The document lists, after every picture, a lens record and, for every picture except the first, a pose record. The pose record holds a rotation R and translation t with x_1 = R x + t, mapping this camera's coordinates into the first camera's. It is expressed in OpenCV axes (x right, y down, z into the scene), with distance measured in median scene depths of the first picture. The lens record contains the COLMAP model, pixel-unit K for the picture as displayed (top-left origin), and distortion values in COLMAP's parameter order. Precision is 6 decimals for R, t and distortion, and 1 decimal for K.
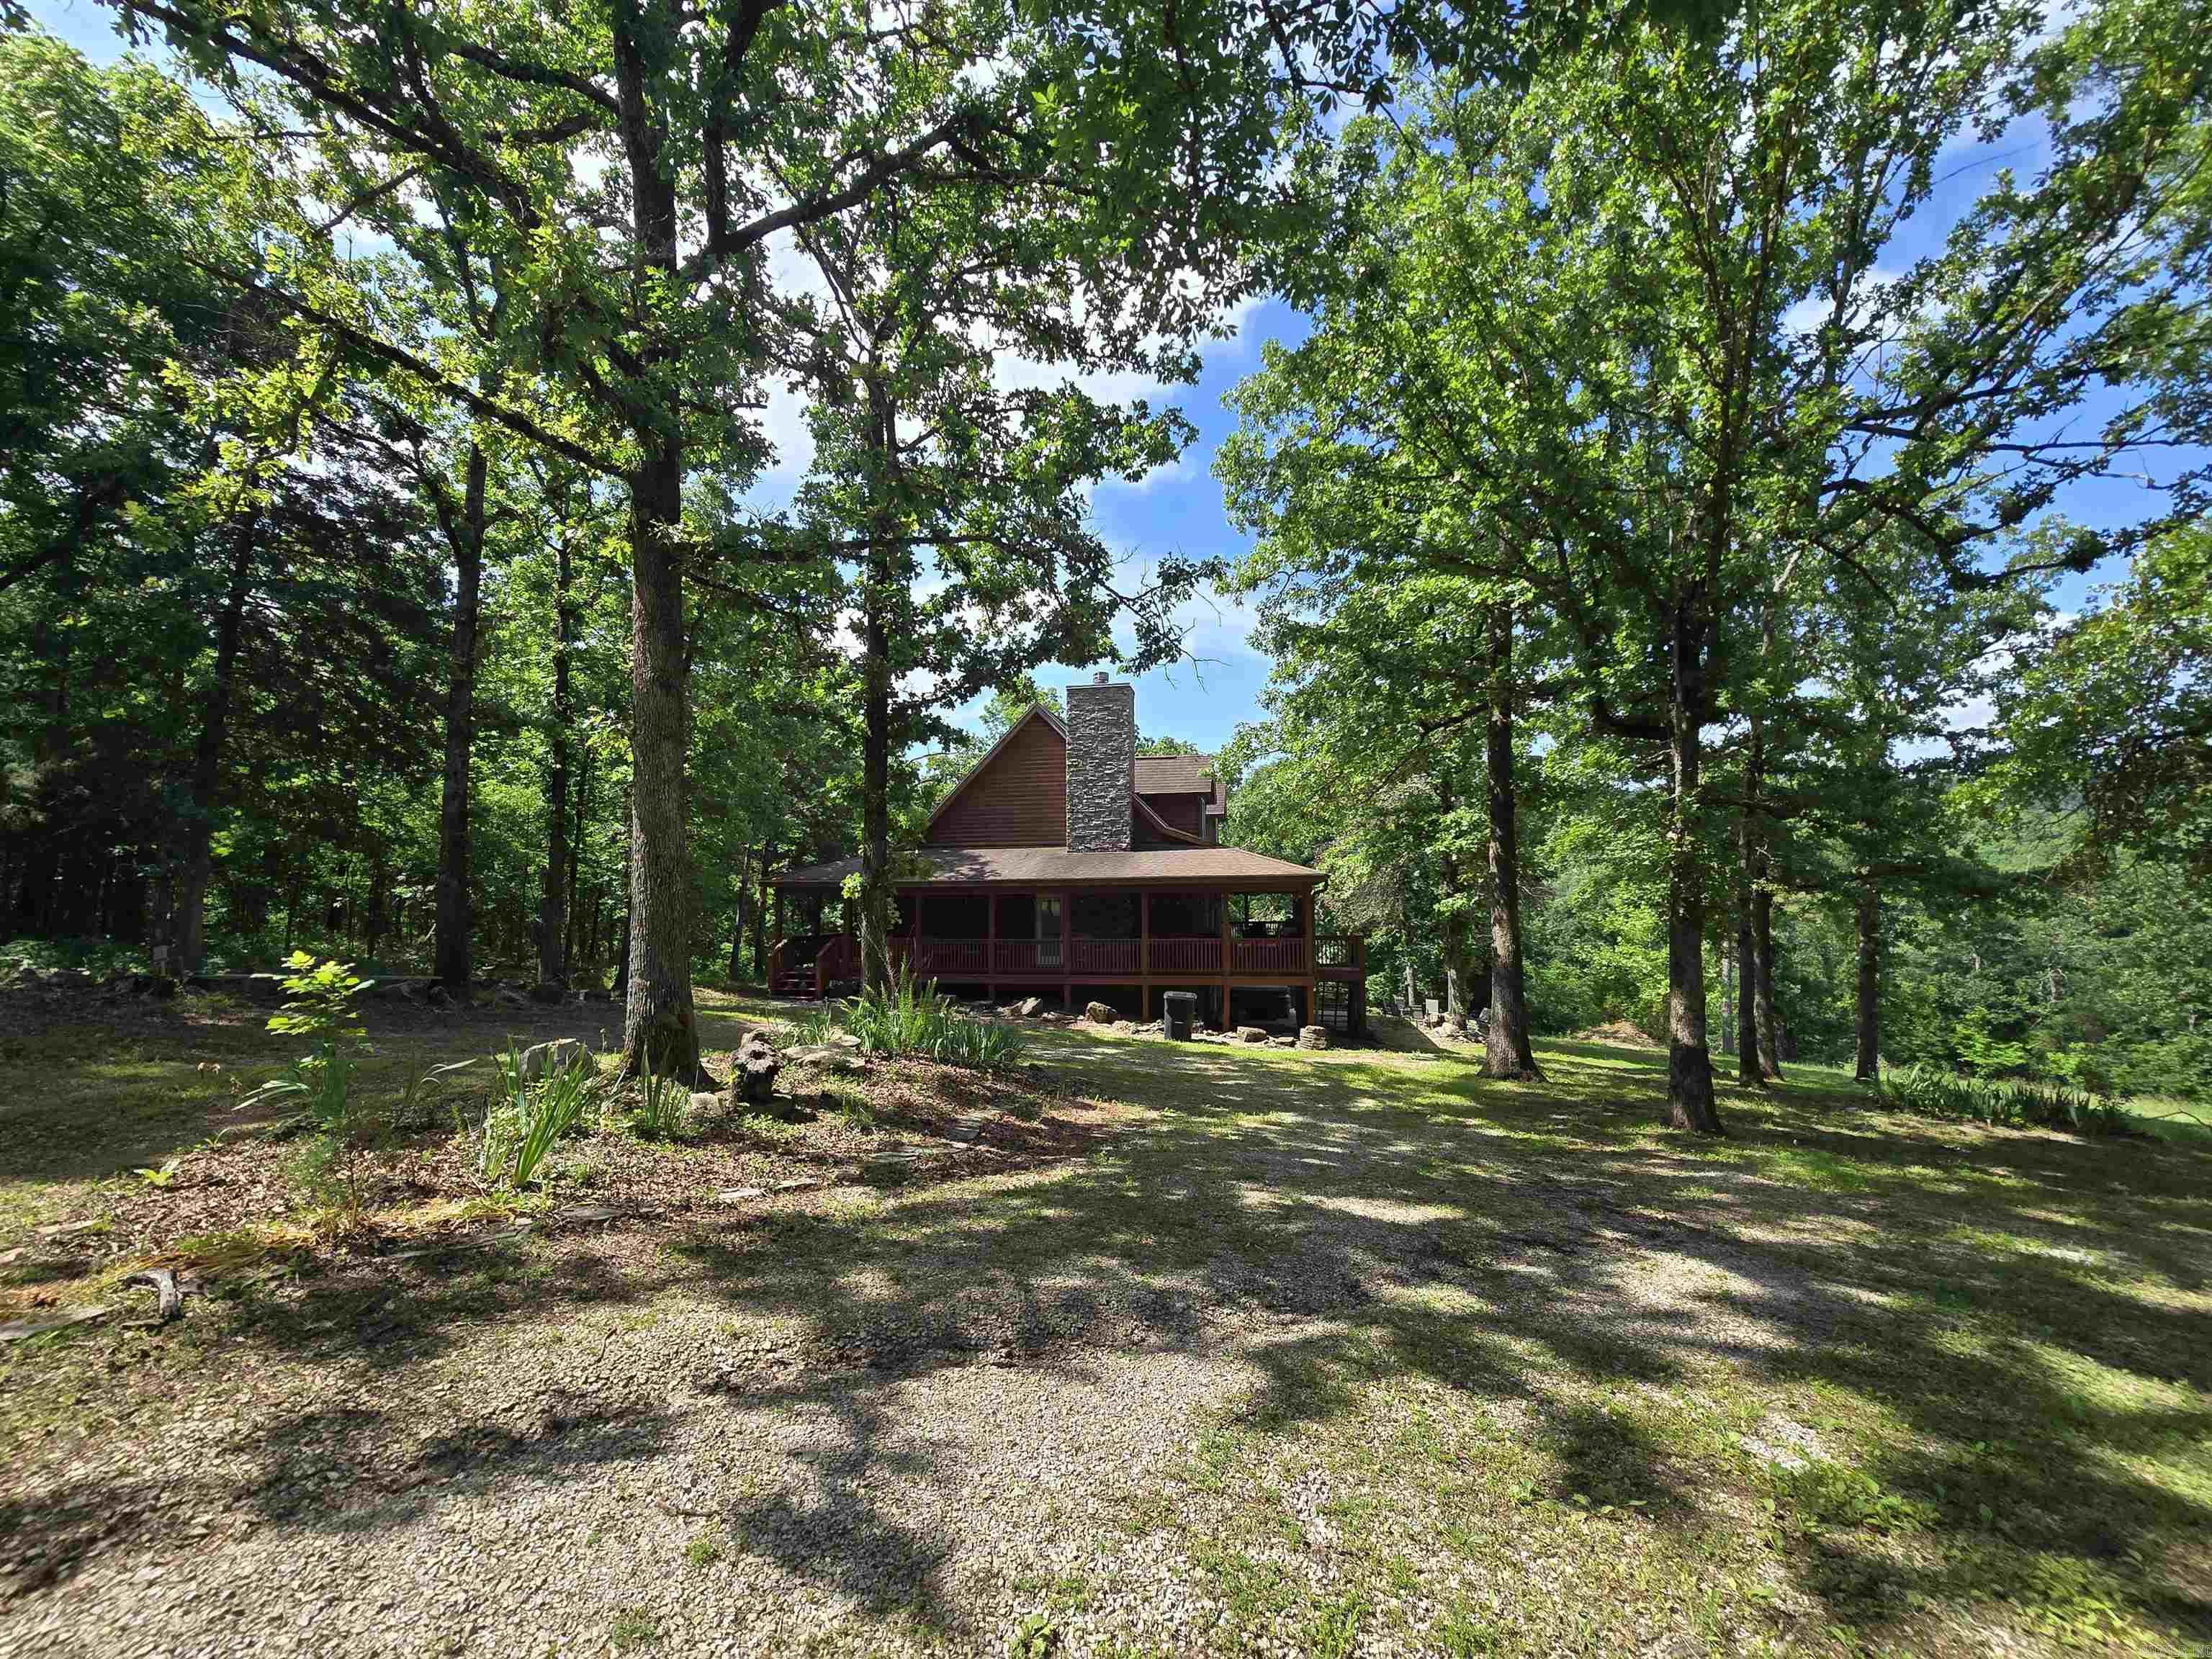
lens RADIAL K [[895.1, 0, 1099.5], [0, 895.1, 826.6], [0, 0, 1]] dist [-0.005442, 0.000997]
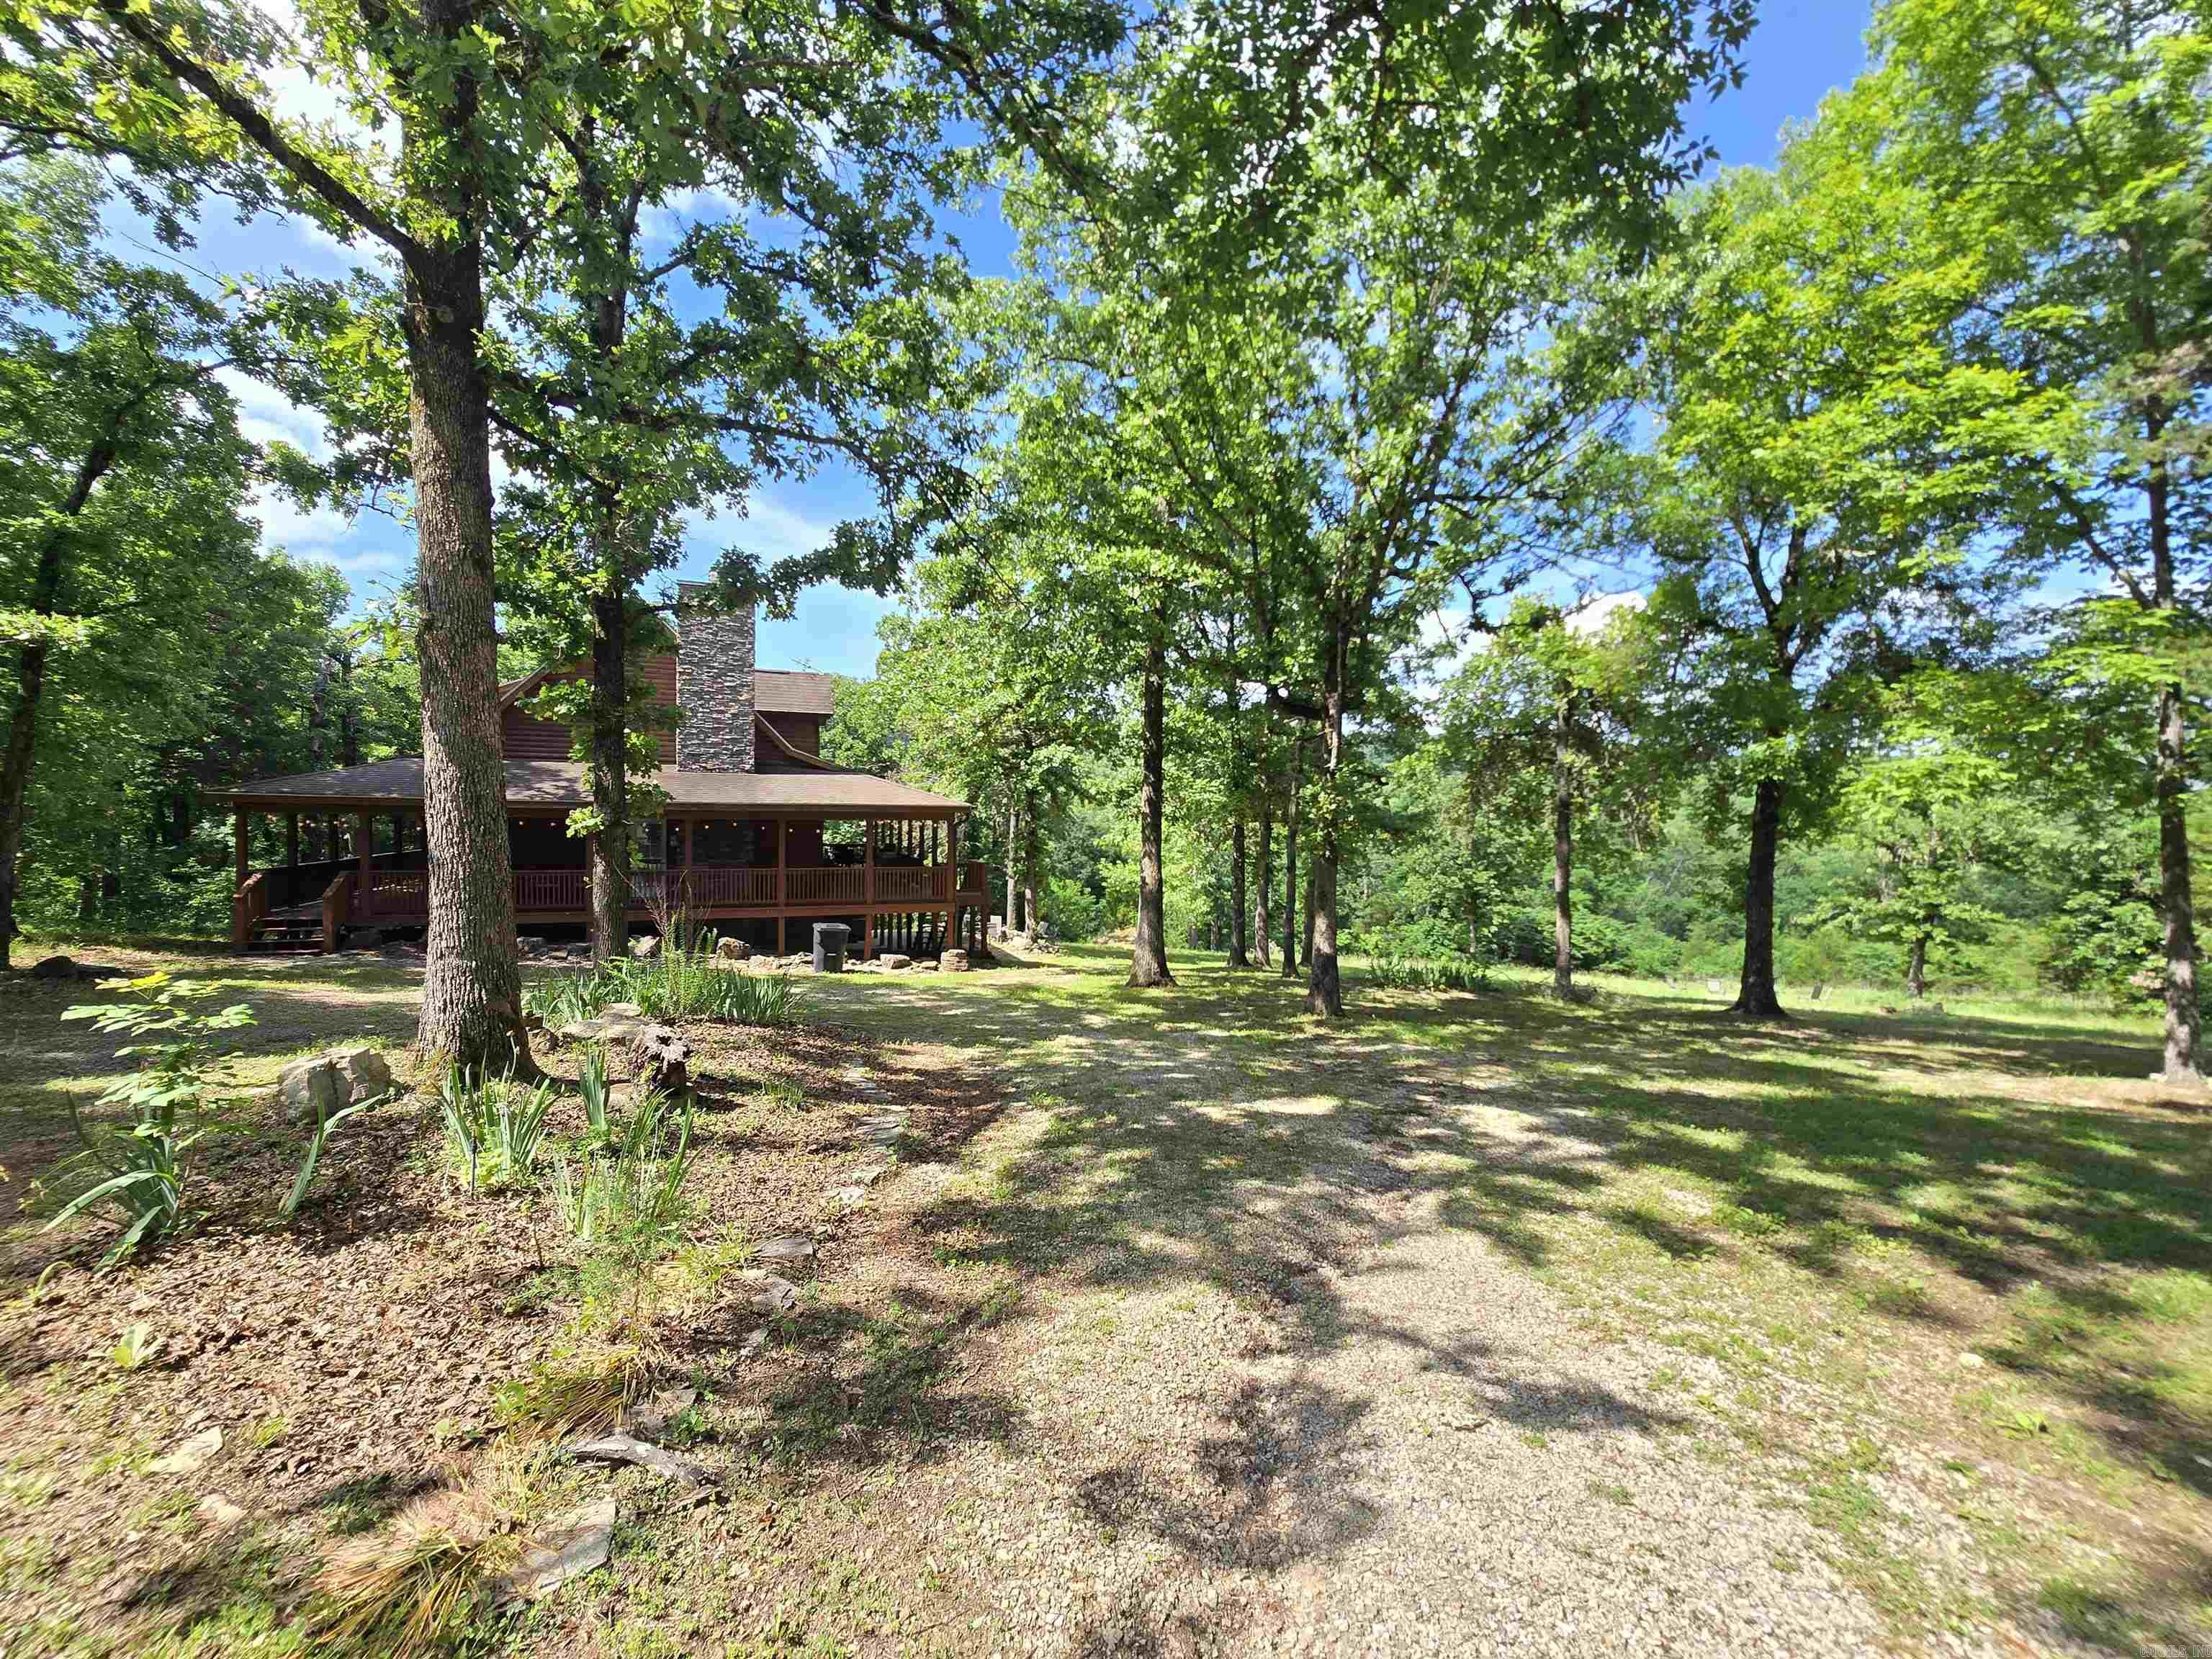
lens RADIAL K [[895.1, 0, 1093.6], [0, 895.1, 829.7], [0, 0, 1]] dist [-0.005442, 0.000997]
pose [[0.849061, 0.011449, 0.528170, -0.279117], [-0.063440, 0.994740, 0.080421, -0.019969], [-0.524471, -0.101789, 0.845322, 0.057411]]
